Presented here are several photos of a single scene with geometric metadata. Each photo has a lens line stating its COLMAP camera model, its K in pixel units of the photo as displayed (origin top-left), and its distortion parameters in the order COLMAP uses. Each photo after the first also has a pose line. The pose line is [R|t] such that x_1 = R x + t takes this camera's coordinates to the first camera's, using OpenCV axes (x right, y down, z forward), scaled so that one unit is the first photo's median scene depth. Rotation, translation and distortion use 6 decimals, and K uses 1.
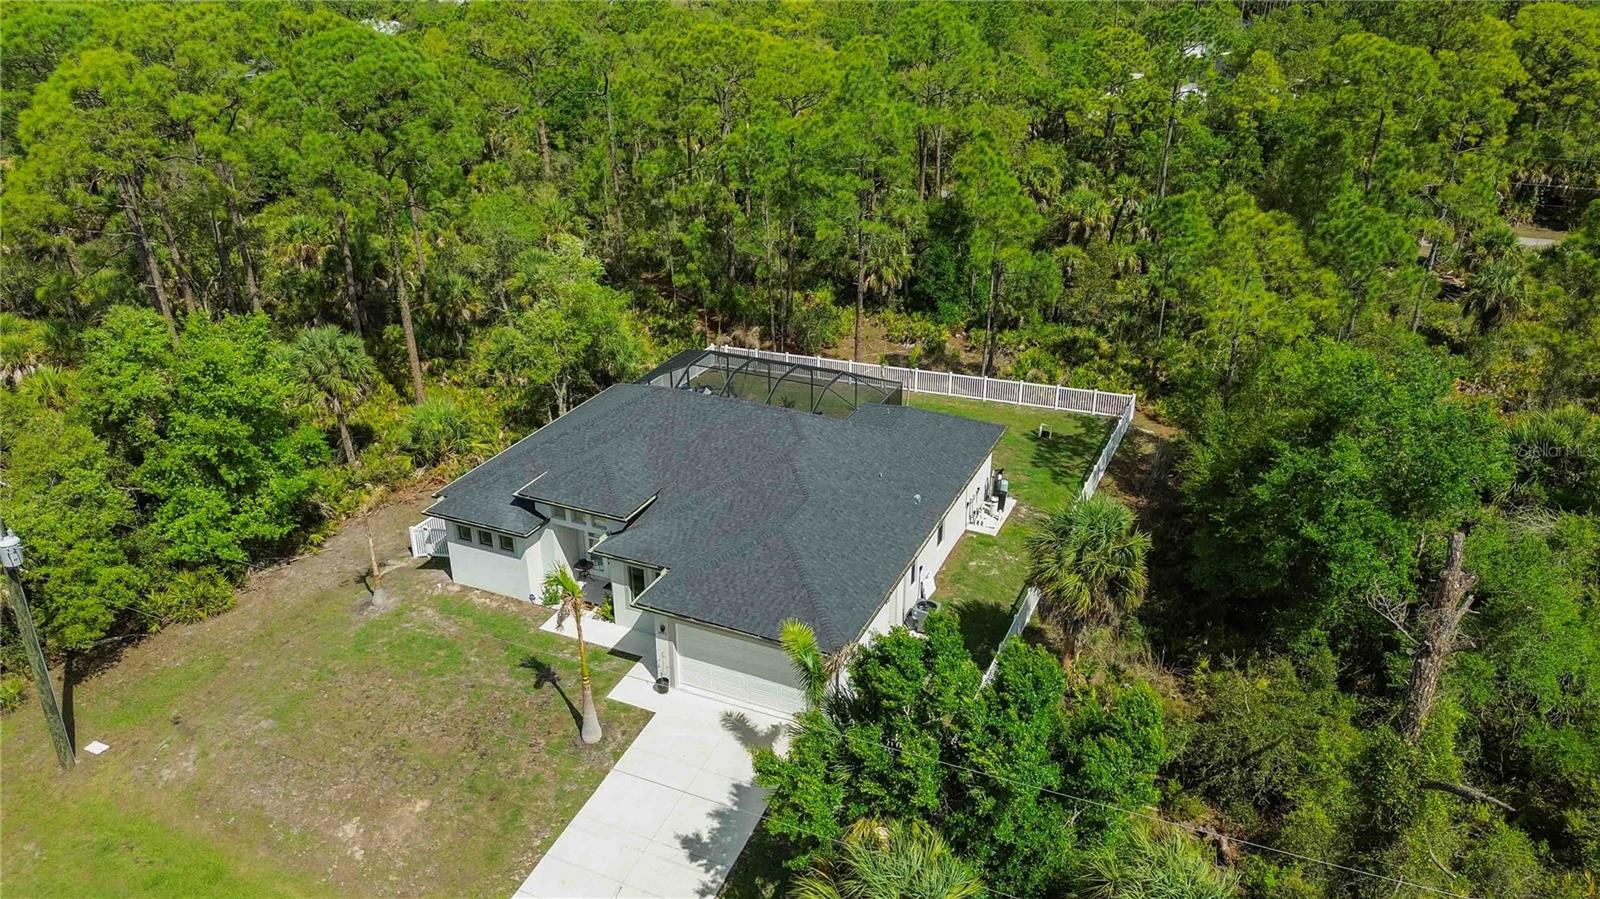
lens RADIAL K [[1133.4, 0, 797.7], [0, 1133.4, 459.2], [0, 0, 1]] dist [0.053569, -0.048349]
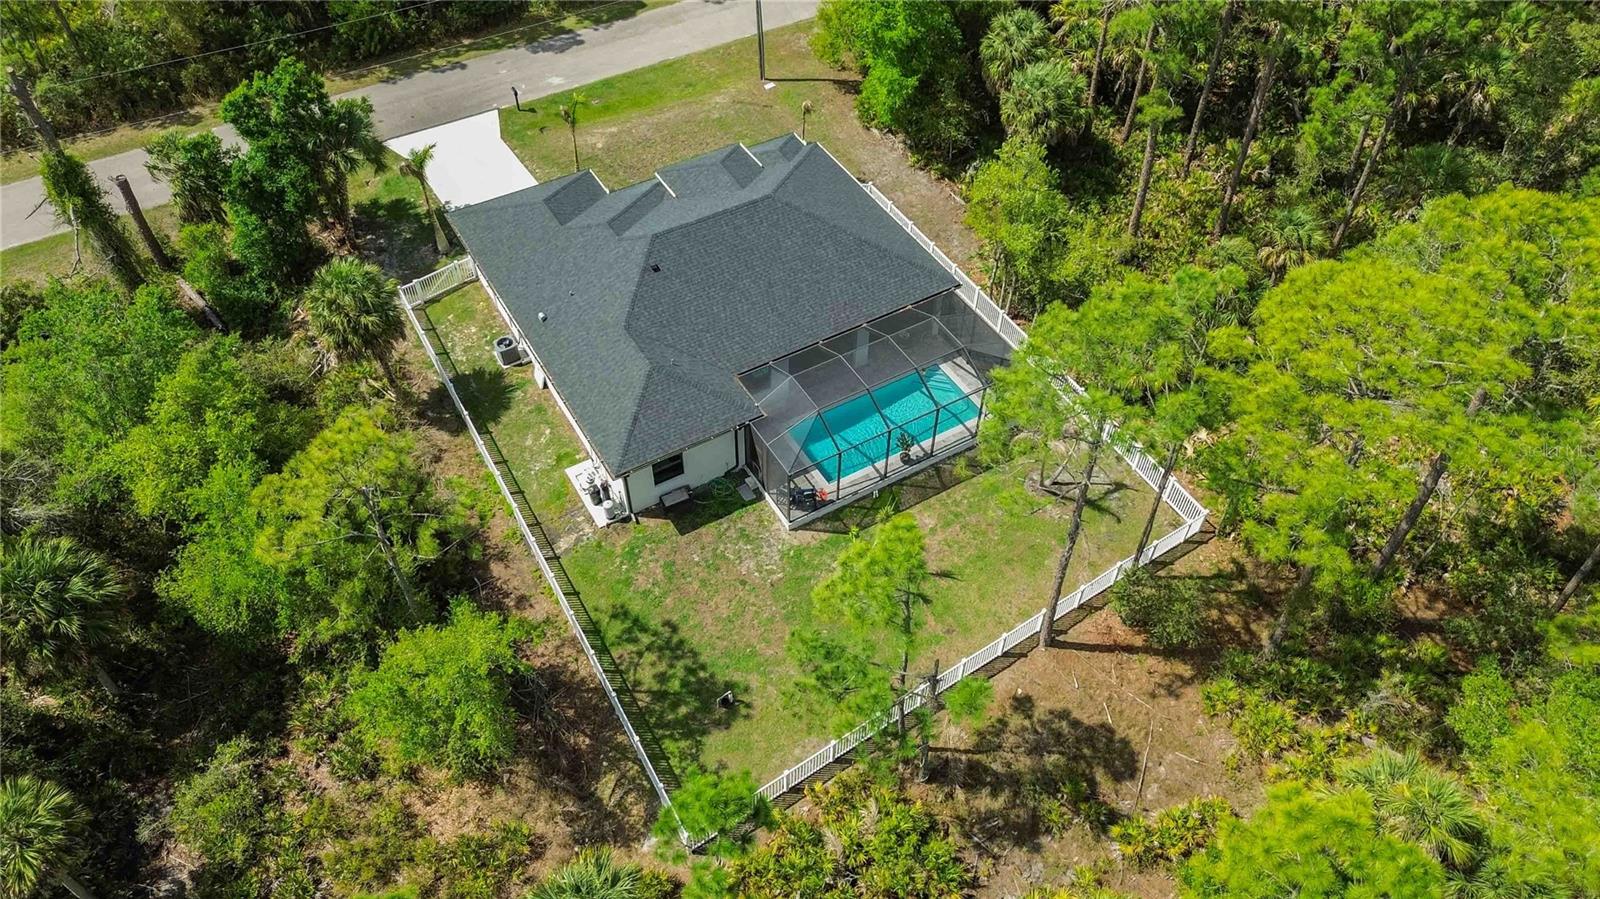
lens RADIAL K [[1133.4, 0, 803.4], [0, 1133.4, 454.0], [0, 0, 1]] dist [0.053569, -0.048349]
pose [[-0.572203, 0.616158, -0.541233, 0.697539], [-0.357750, 0.406317, 0.840786, -1.023793], [0.737970, 0.674726, -0.012065, 1.363089]]
